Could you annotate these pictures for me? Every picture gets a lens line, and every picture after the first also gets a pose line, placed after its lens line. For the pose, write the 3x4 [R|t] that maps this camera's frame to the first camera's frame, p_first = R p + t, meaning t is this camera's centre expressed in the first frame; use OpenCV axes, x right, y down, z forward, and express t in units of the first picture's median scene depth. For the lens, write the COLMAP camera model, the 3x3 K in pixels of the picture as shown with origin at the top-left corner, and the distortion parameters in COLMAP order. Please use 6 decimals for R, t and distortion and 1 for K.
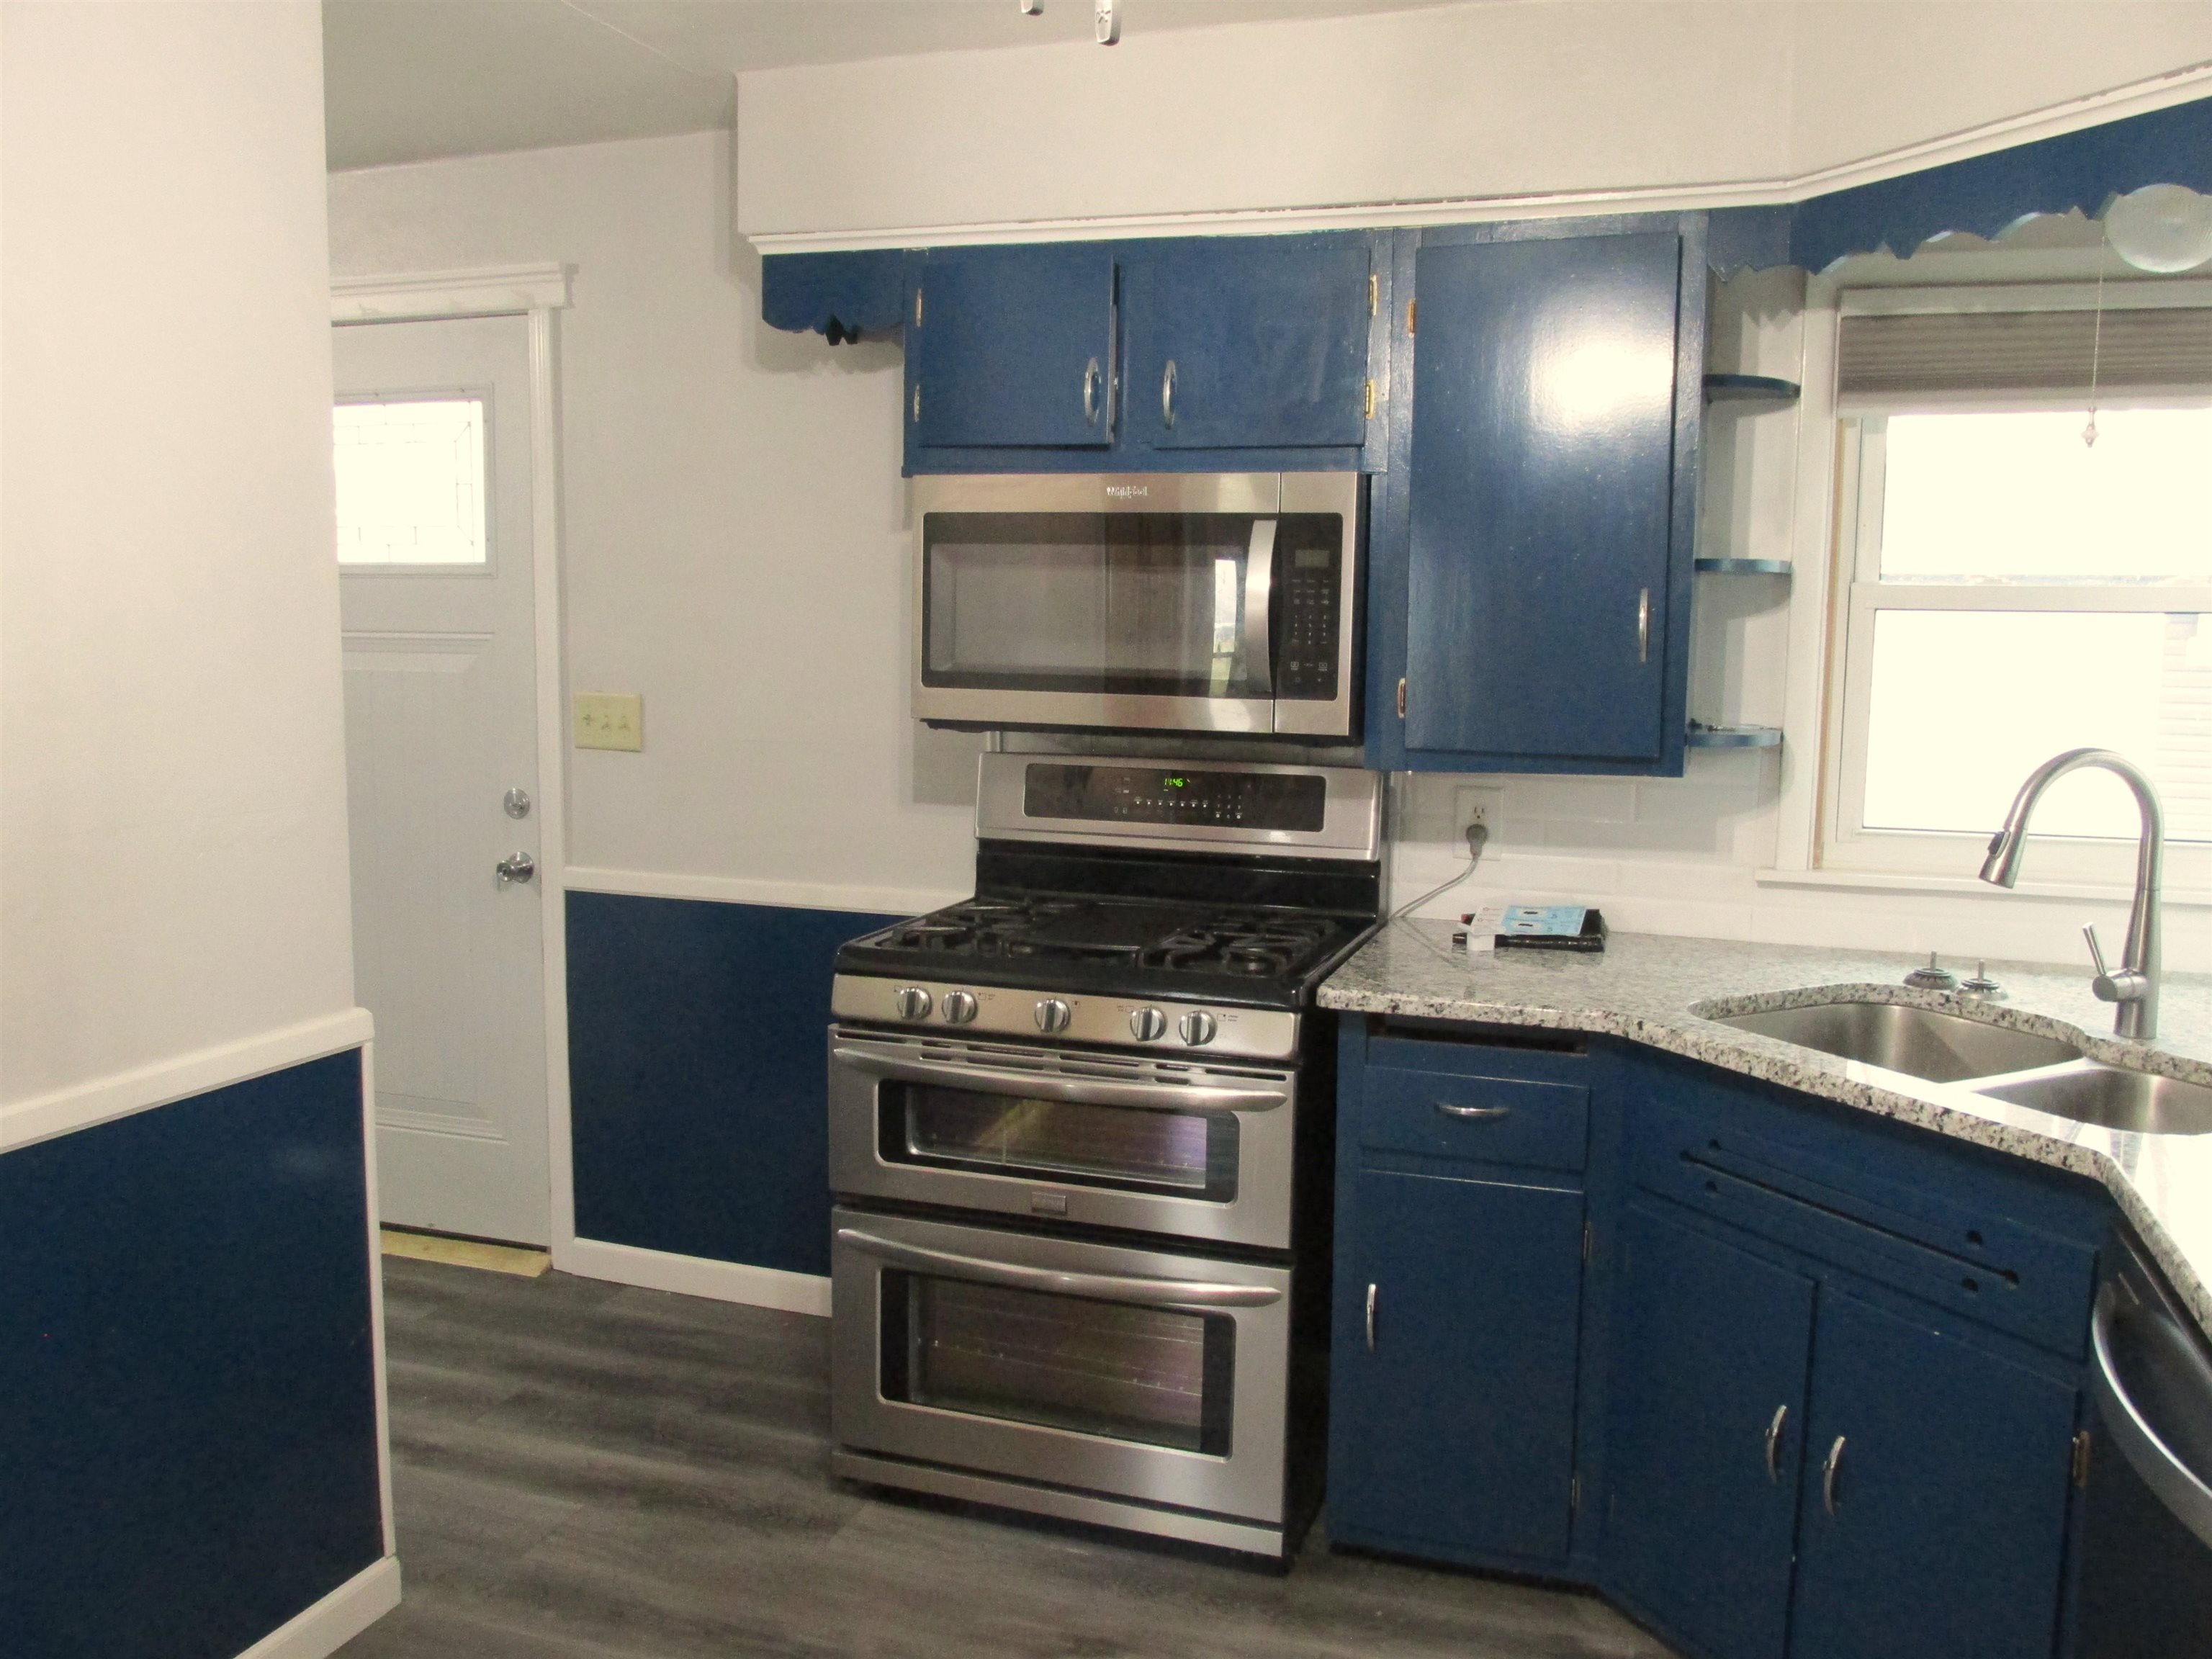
lens RADIAL K [[1813.6, 0, 1106.0], [0, 1813.6, 829.5], [0, 0, 1]] dist [-0.030399, 0.013578]
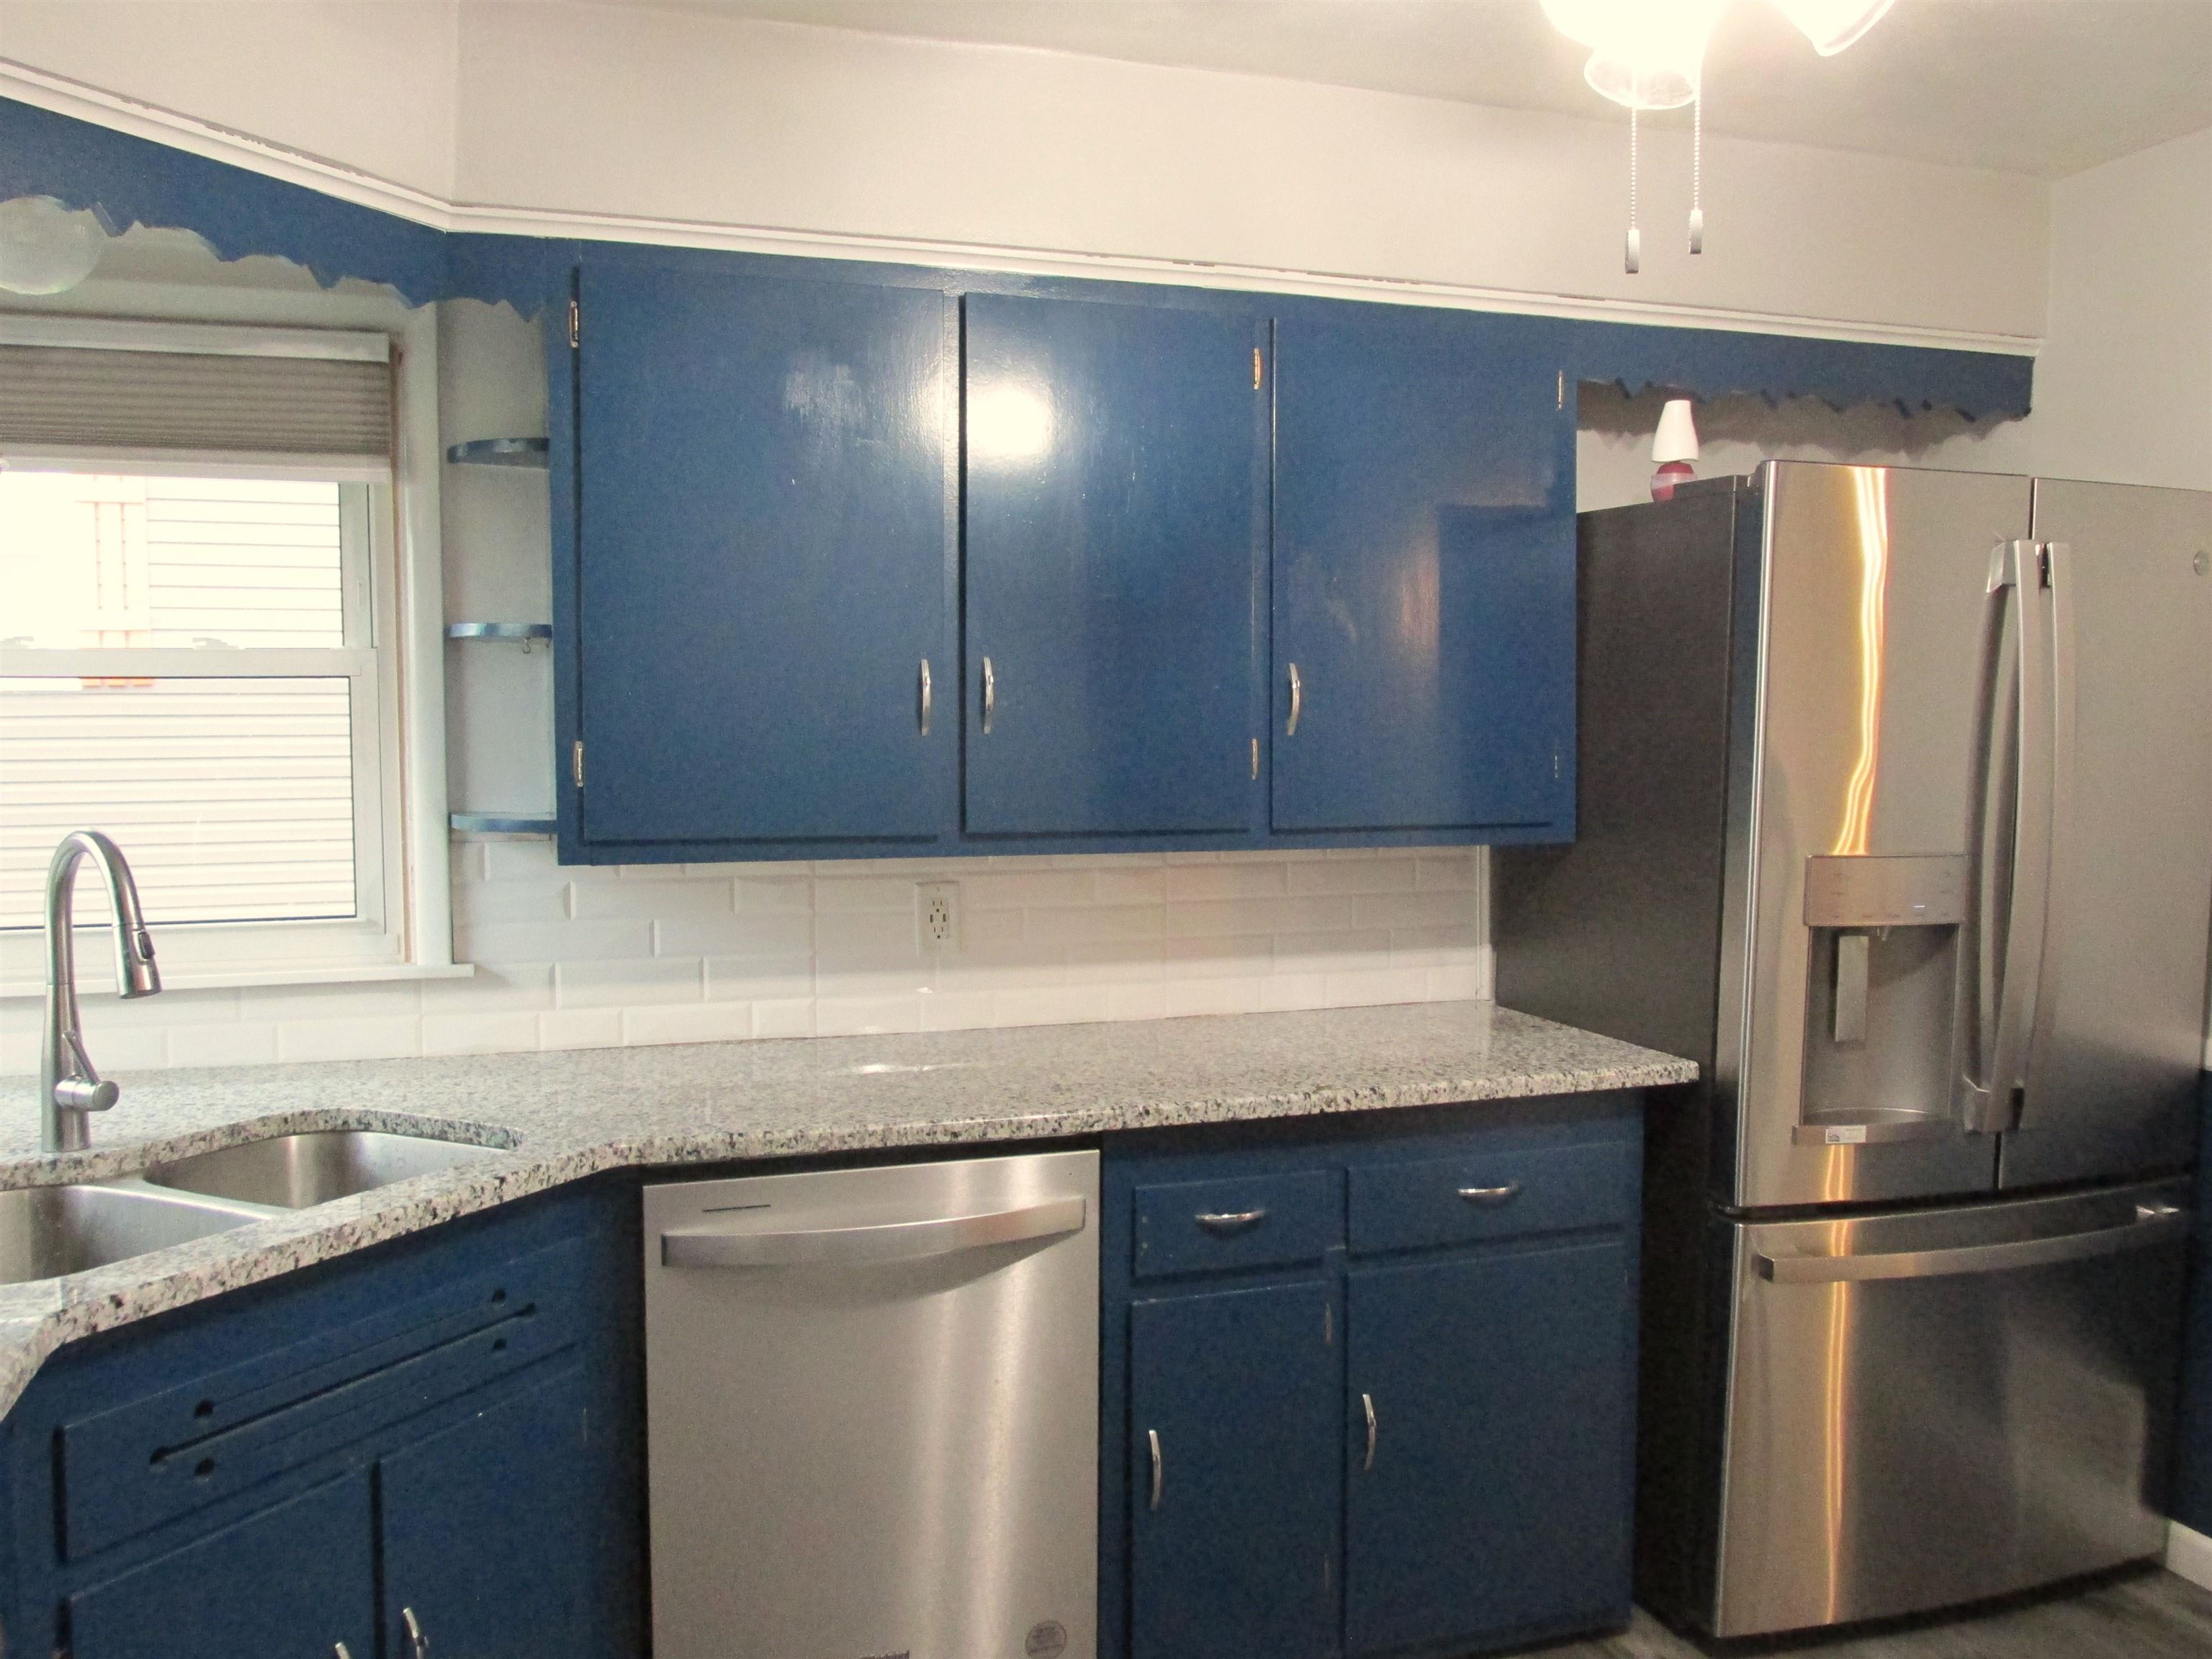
lens RADIAL K [[1866.1, 0, 1106.0], [0, 1866.1, 829.5], [0, 0, 1]] dist [-0.005249, 0.003101]
pose [[-0.605834, -0.067908, 0.792688, -0.388947], [0.078808, 0.986328, 0.144727, -0.113625], [-0.791678, 0.150151, -0.592199, 0.942157]]
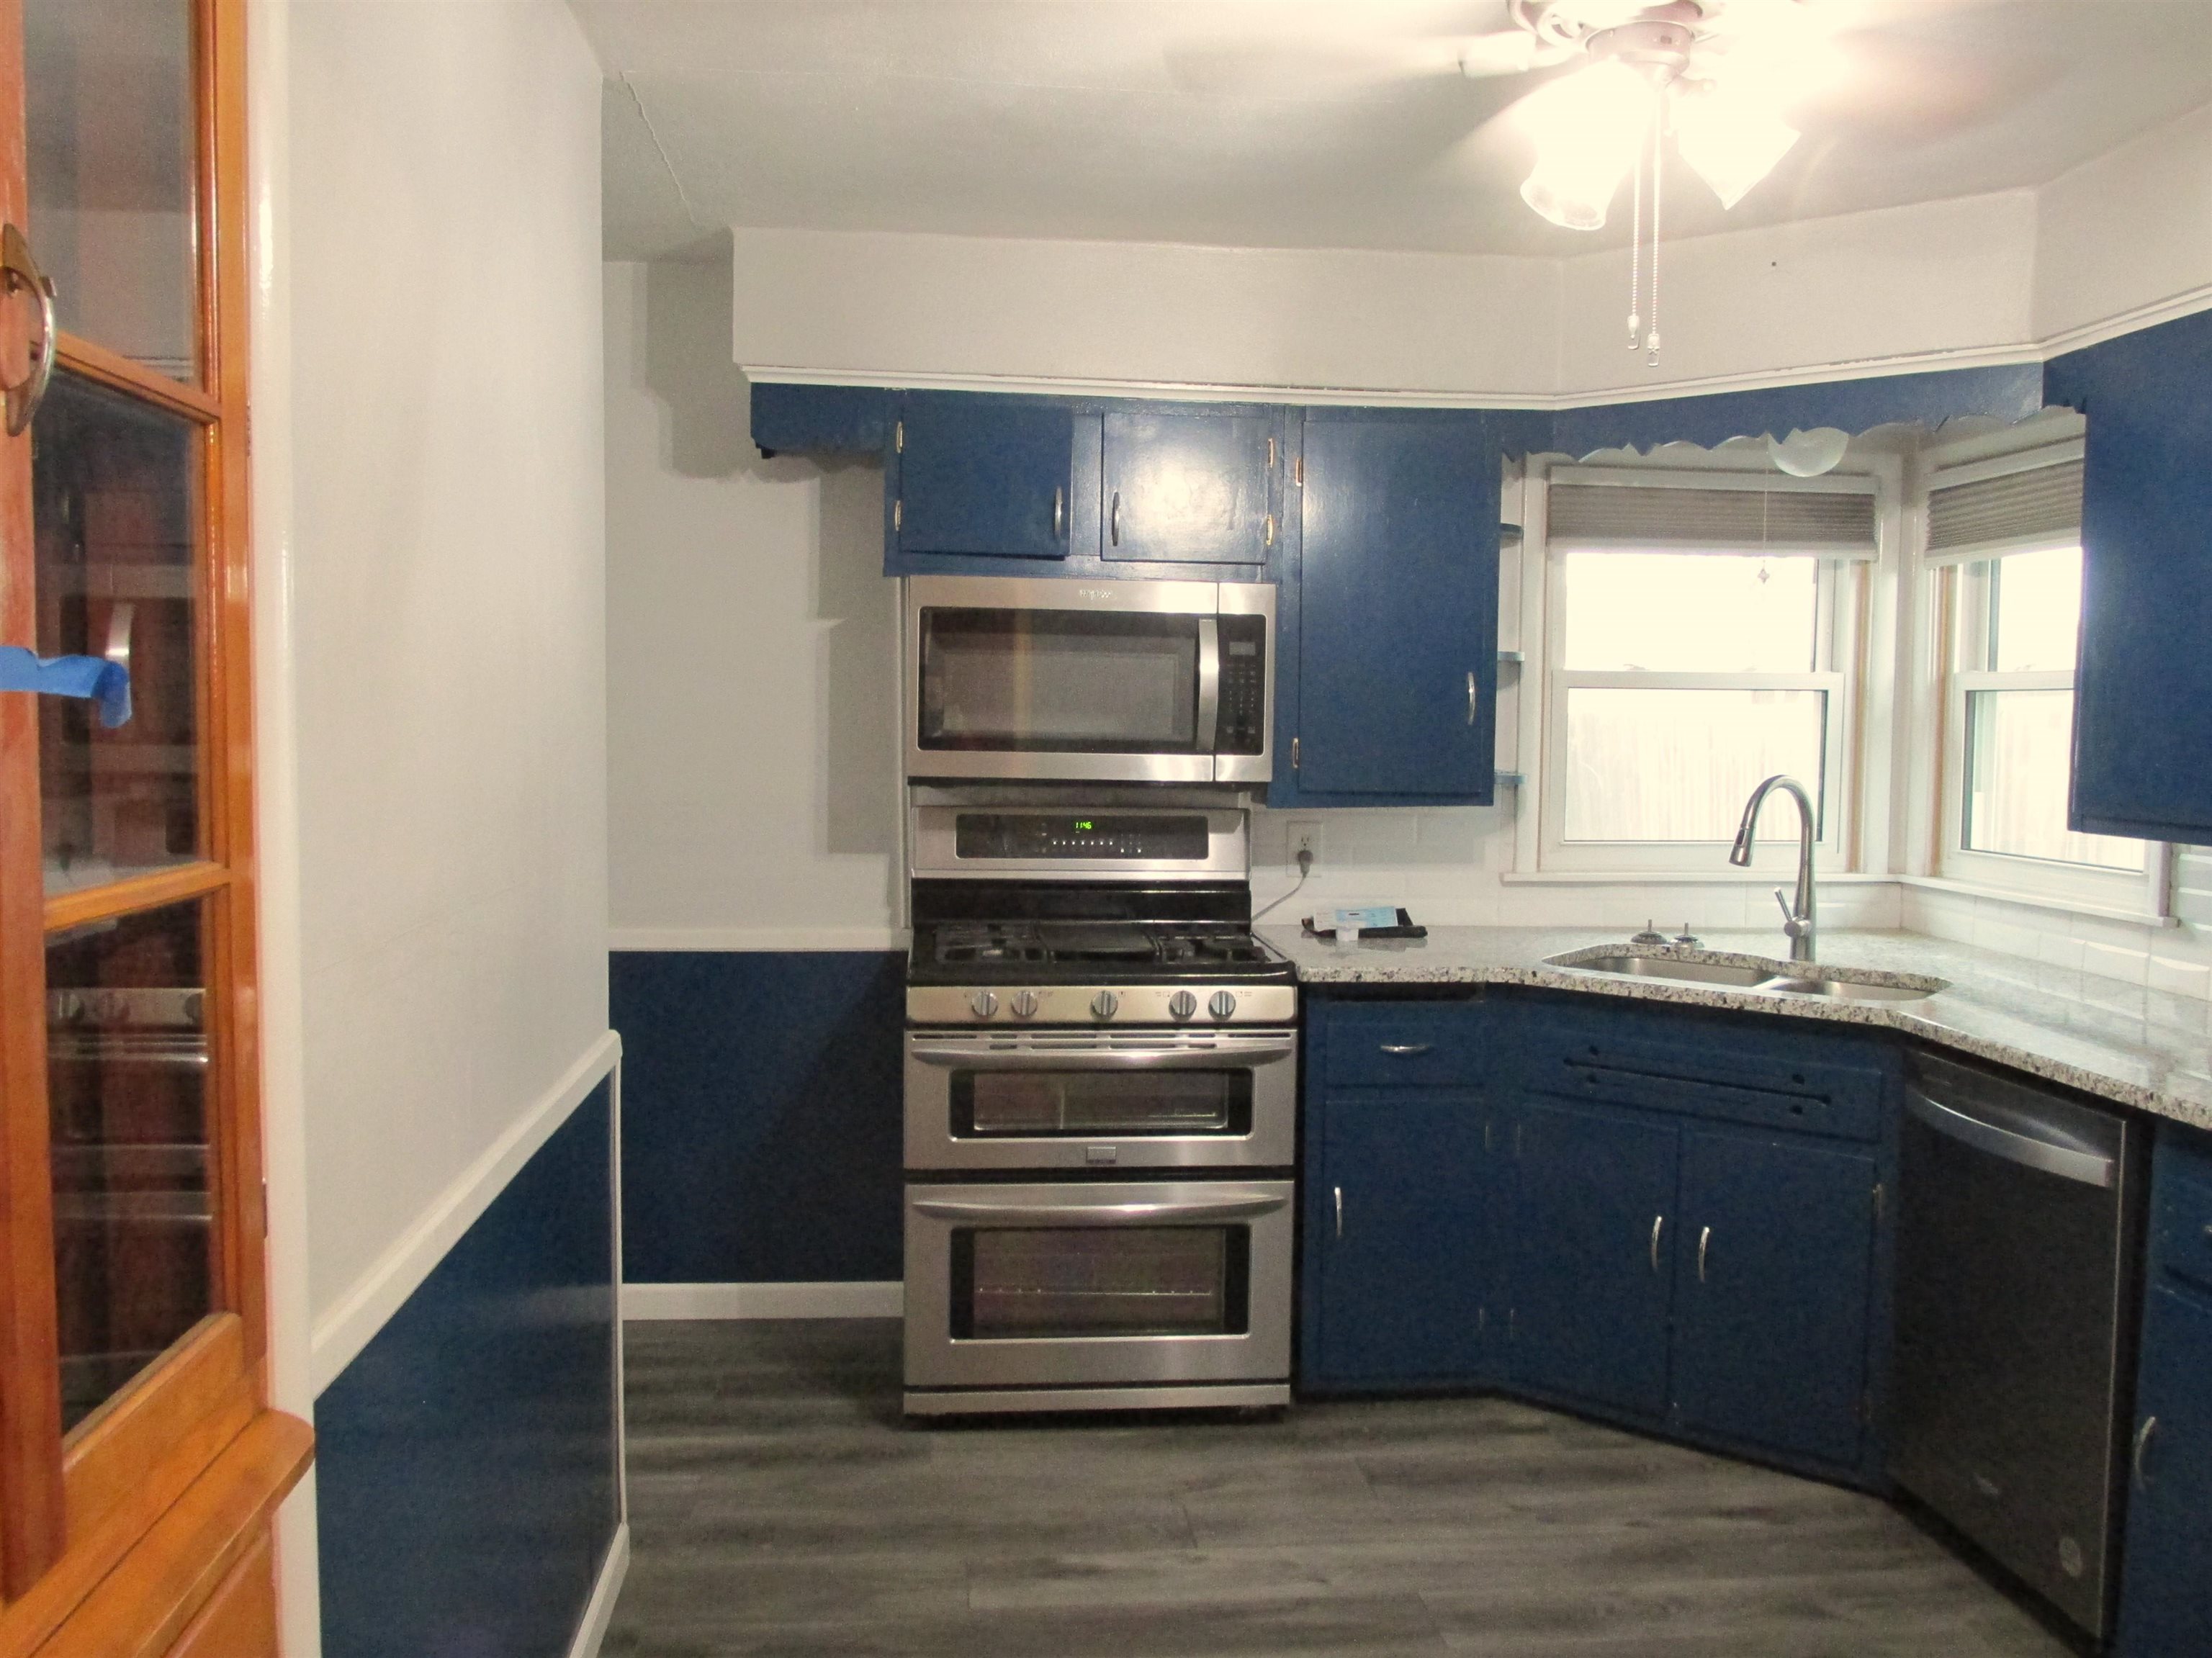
lens RADIAL K [[1813.4, 0, 1106.0], [0, 1813.4, 829.0], [0, 0, 1]] dist [-0.030399, 0.013578]
pose [[0.911328, -0.029382, 0.410631, -0.523276], [0.047493, 0.998294, -0.033970, 0.022178], [-0.408932, 0.050459, 0.911169, -0.157577]]
